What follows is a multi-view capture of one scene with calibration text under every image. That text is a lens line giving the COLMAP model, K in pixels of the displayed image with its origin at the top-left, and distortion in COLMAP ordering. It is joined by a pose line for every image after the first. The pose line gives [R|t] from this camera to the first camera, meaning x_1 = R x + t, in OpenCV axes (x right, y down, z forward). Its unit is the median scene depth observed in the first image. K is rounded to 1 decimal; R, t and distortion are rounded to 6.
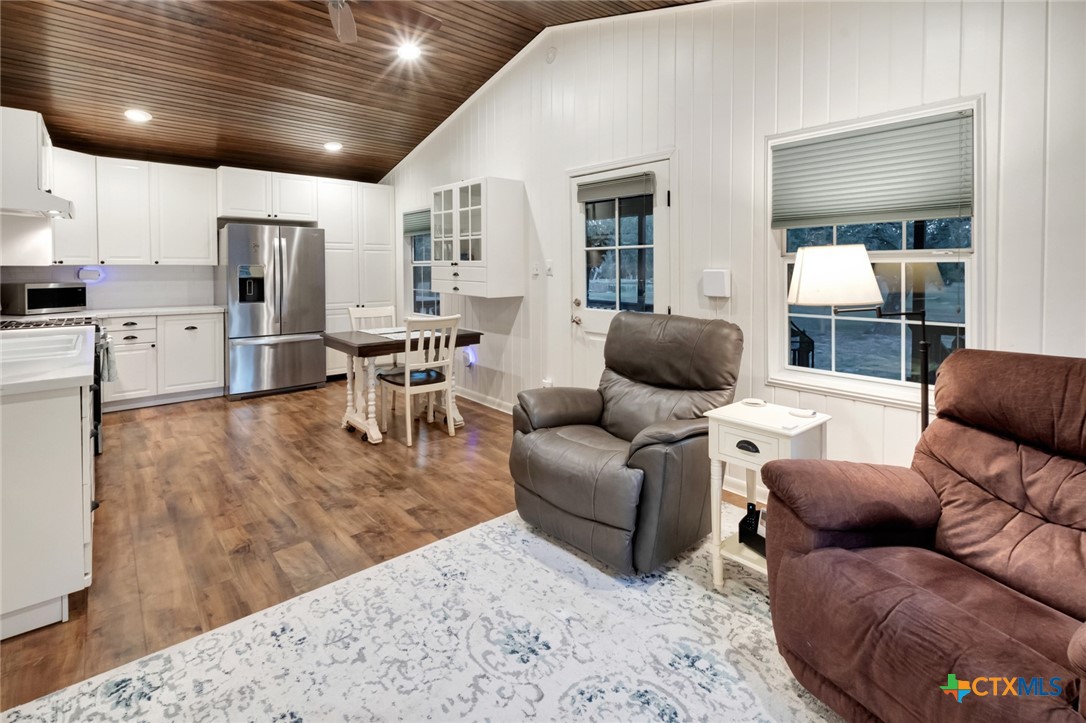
lens RADIAL K [[500.3, 0, 543.0], [0, 500.3, 361.5], [0, 0, 1]] dist [0.000693, -0.000100]
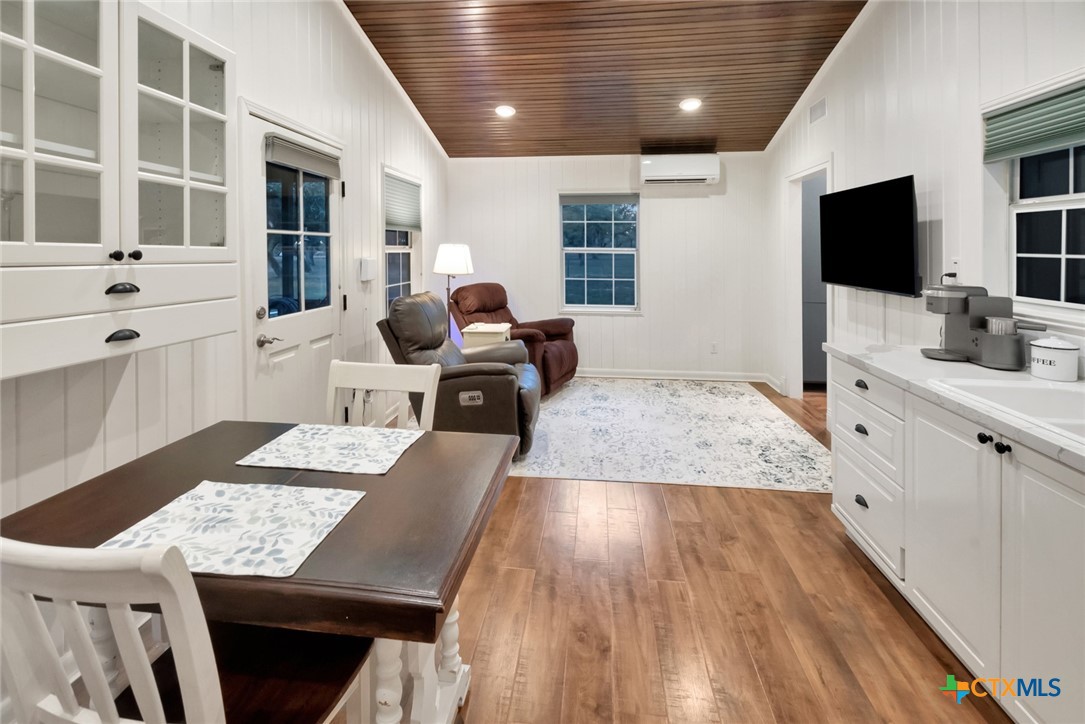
lens RADIAL K [[470.6, 0, 542.5], [0, 470.6, 362.0], [0, 0, 1]] dist [0.000523, 0.000054]
pose [[-0.663755, -0.179323, 0.726135, -0.885484], [0.124825, 0.930661, 0.343933, -0.313226], [-0.737460, 0.318927, -0.595347, 1.563613]]
